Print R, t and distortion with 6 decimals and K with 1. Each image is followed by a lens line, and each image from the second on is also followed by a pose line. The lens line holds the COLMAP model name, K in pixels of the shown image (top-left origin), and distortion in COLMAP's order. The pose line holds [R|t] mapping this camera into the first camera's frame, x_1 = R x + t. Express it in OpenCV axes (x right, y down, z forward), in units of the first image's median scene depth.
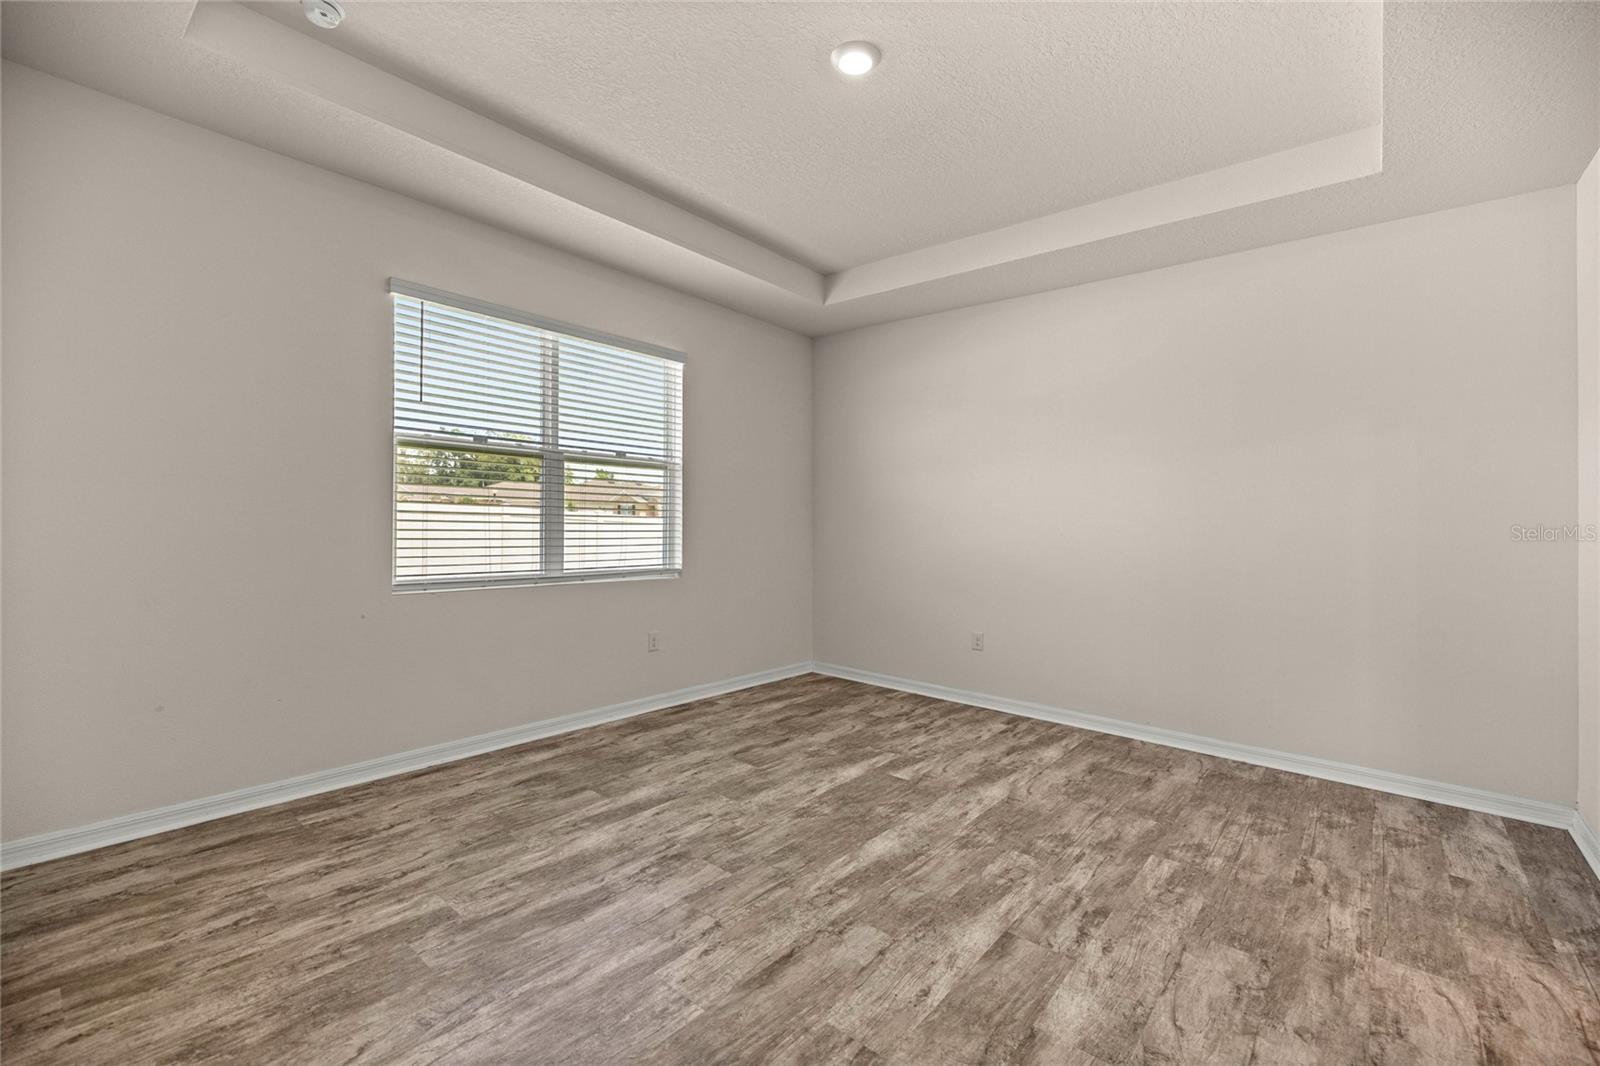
lens RADIAL K [[682.3, 0, 800.0], [0, 682.3, 533.0], [0, 0, 1]] dist [0.002194, 0.000207]
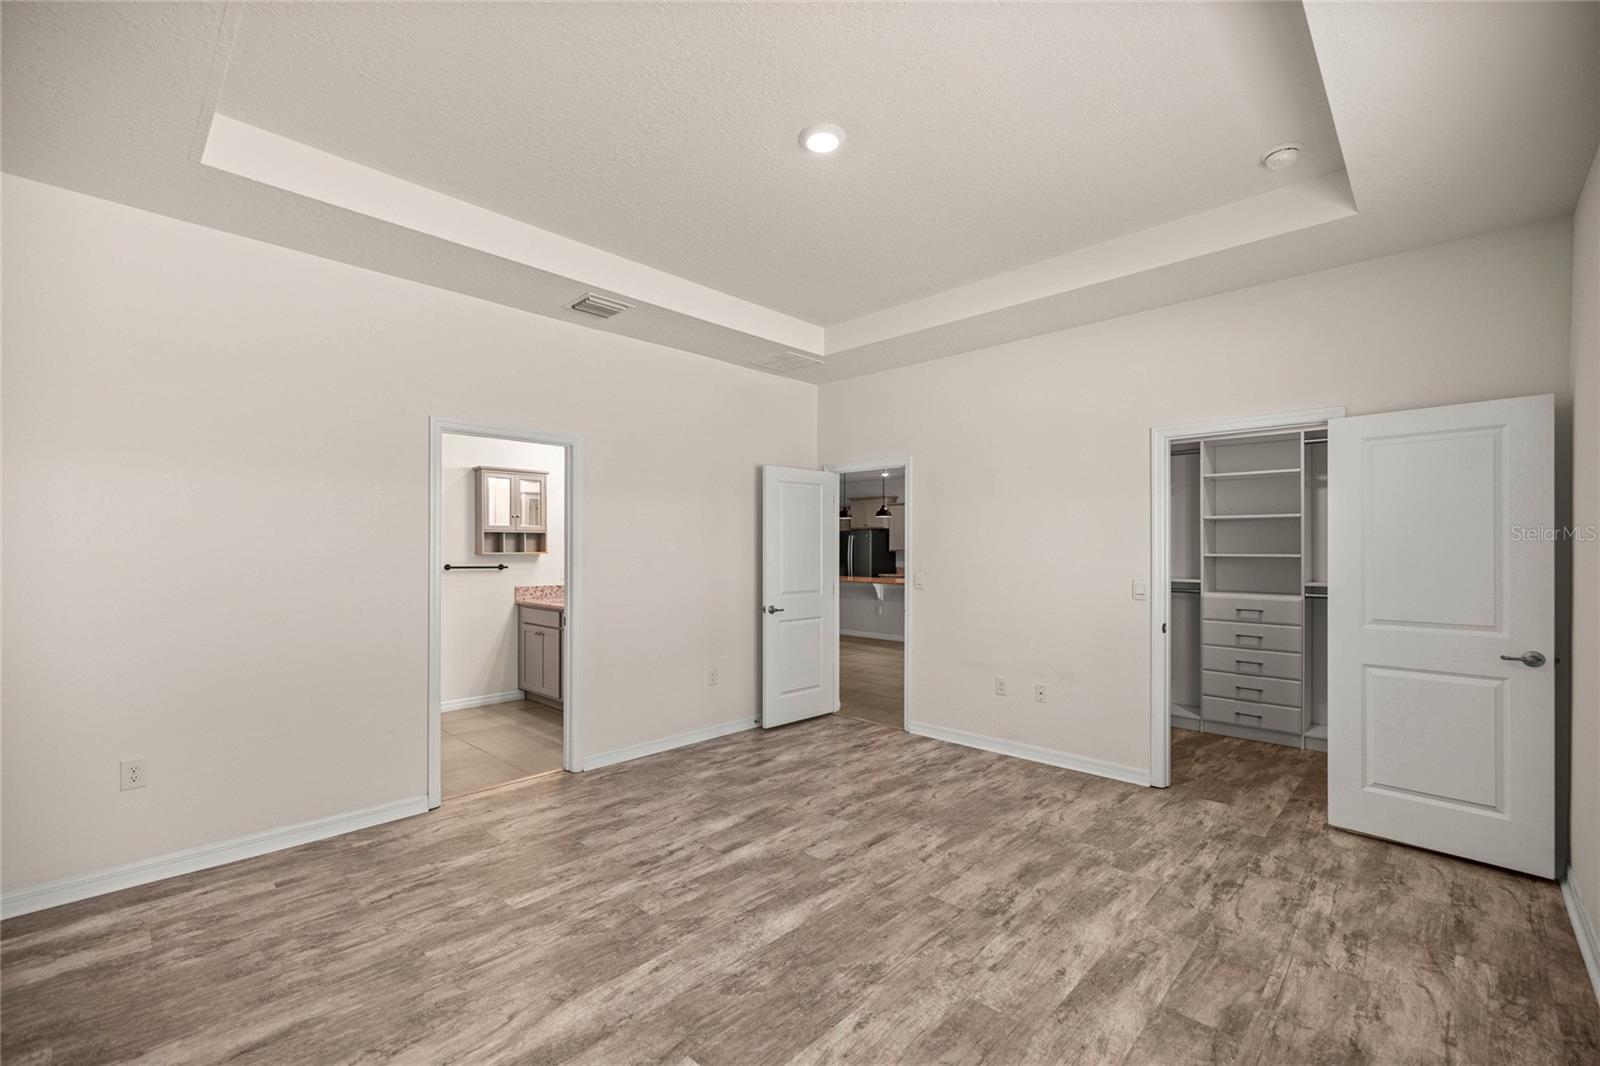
lens RADIAL K [[682.3, 0, 800.0], [0, 682.3, 533.0], [0, 0, 1]] dist [0.002194, 0.000207]
pose [[-0.998114, -0.021933, 0.057337, 0.060946], [-0.022230, 0.999743, -0.004535, -0.086479], [-0.057223, -0.005801, -0.998345, 2.117656]]
